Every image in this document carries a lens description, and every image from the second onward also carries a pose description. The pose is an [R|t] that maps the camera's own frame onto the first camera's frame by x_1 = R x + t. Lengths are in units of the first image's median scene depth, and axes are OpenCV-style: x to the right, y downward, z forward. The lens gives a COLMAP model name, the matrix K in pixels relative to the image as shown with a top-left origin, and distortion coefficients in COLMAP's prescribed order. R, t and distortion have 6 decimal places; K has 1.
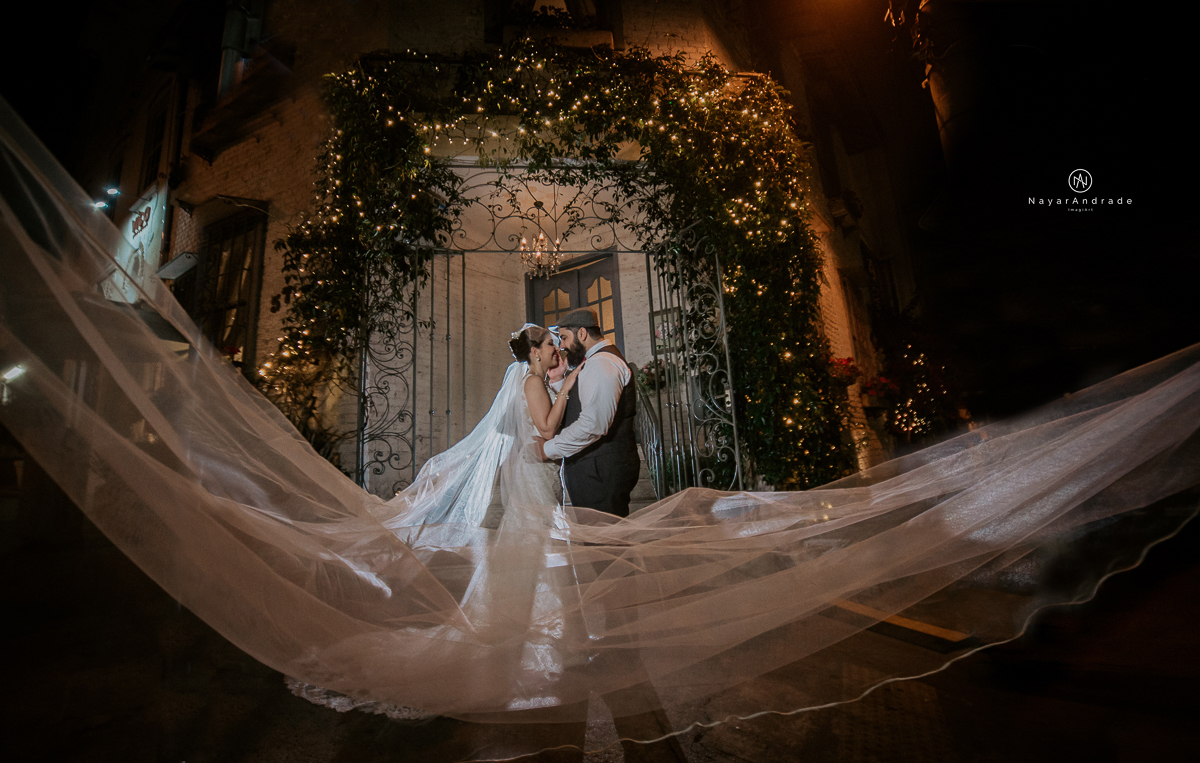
lens RADIAL K [[501.0, 0, 557.6], [0, 501.0, 367.5], [0, 0, 1]] dist [-0.029699, 0.000715]
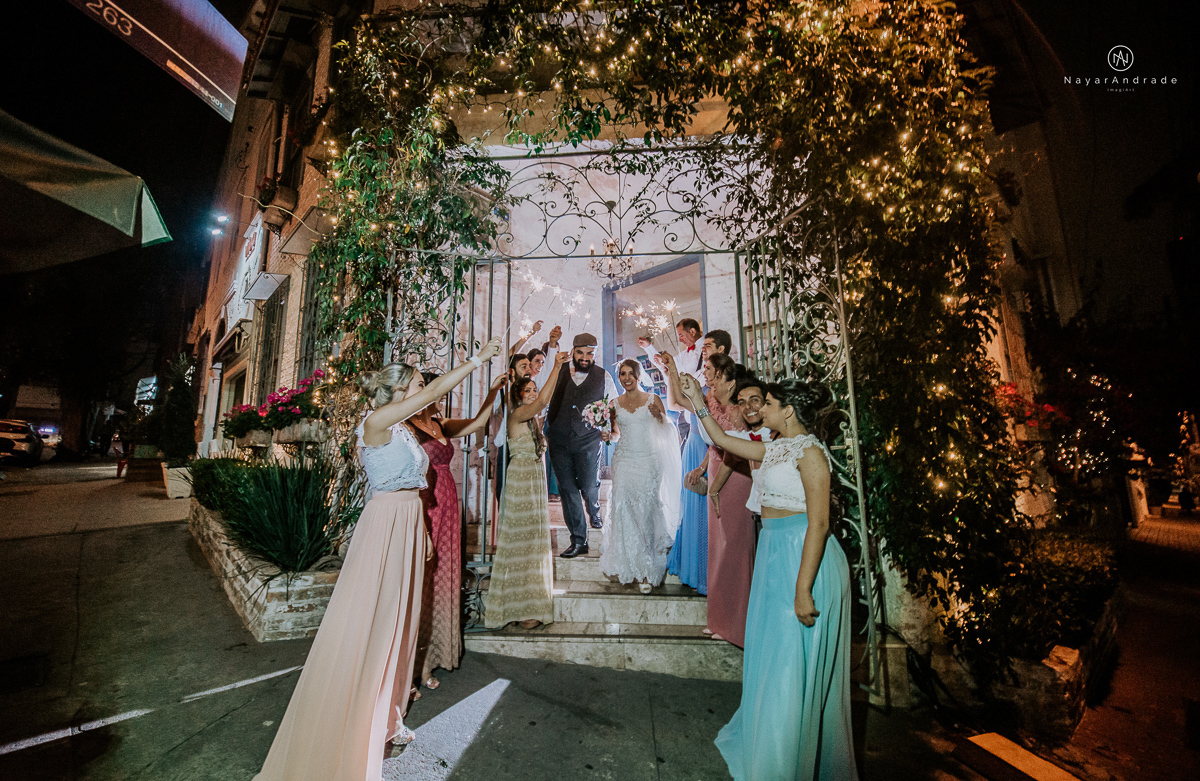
lens RADIAL K [[456.2, 0, 577.7], [0, 456.2, 391.7], [0, 0, 1]] dist [-0.014386, 0.000525]
pose [[0.984108, 0.012838, -0.177108, 0.069400], [-0.006803, 0.999377, 0.034639, -0.036461], [0.177442, -0.032884, 0.983582, 0.267493]]
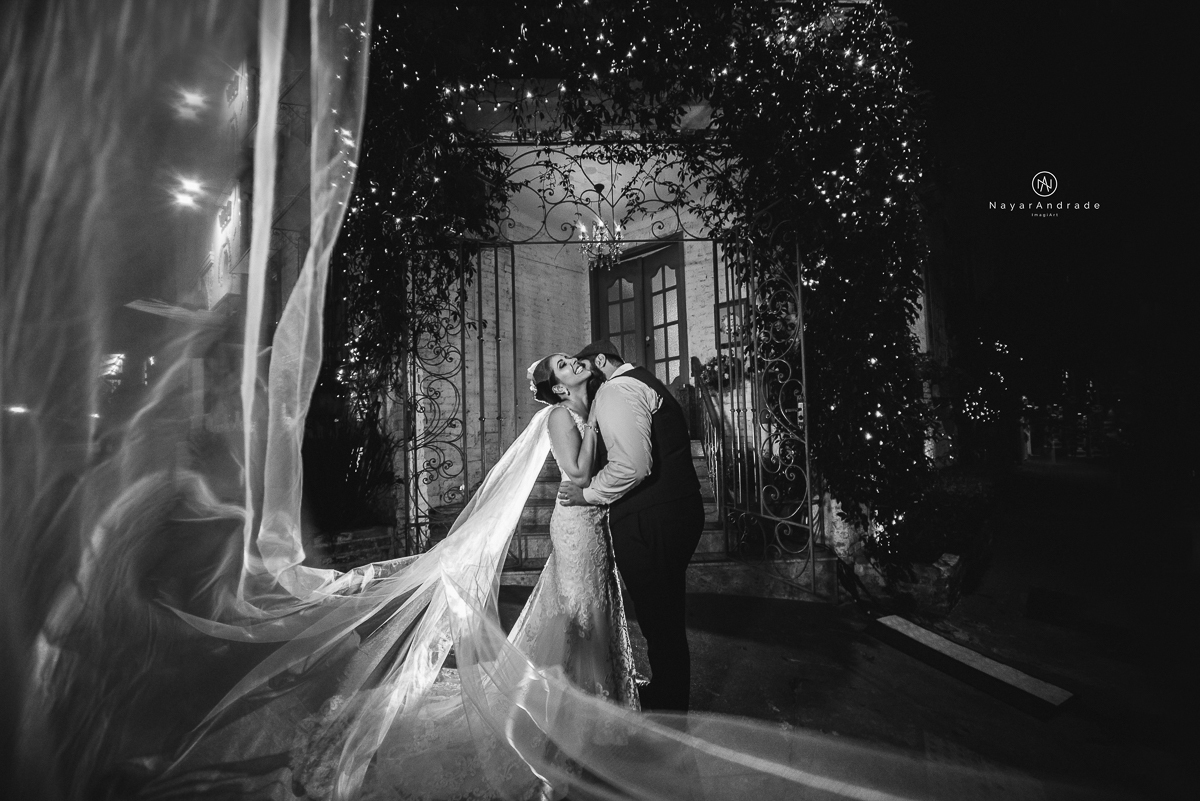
lens RADIAL K [[431.0, 0, 598.7], [0, 431.0, 410.4], [0, 0, 1]] dist [-0.012457, -0.000316]
pose [[0.997070, 0.008512, -0.076021, 0.036008], [0.003598, 0.987472, 0.157752, -0.055889], [0.076412, -0.157564, 0.984548, 0.192731]]
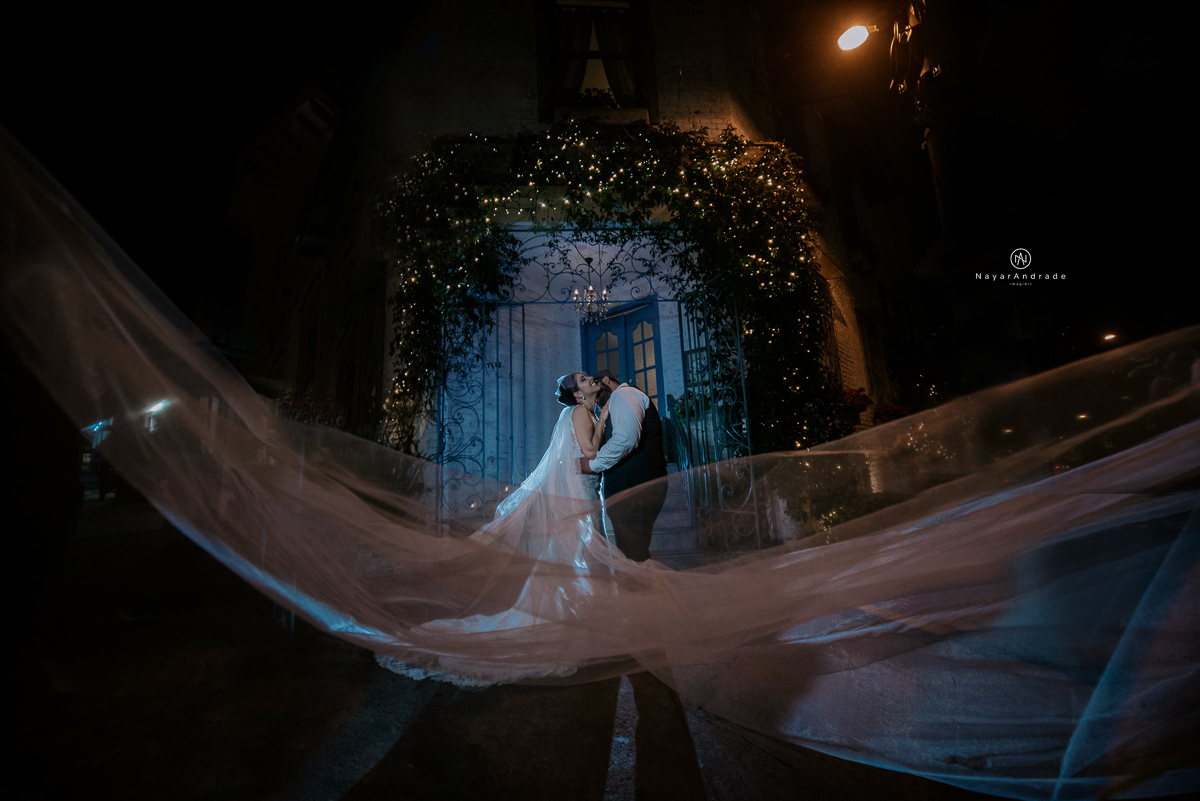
lens RADIAL K [[431.0, 0, 599.1], [0, 431.0, 407.5], [0, 0, 1]] dist [-0.012457, -0.000316]
pose [[0.998977, -0.008795, -0.044358, 0.038539], [0.009947, 0.999617, 0.025818, -0.009155], [0.044114, -0.026233, 0.998682, -0.025957]]
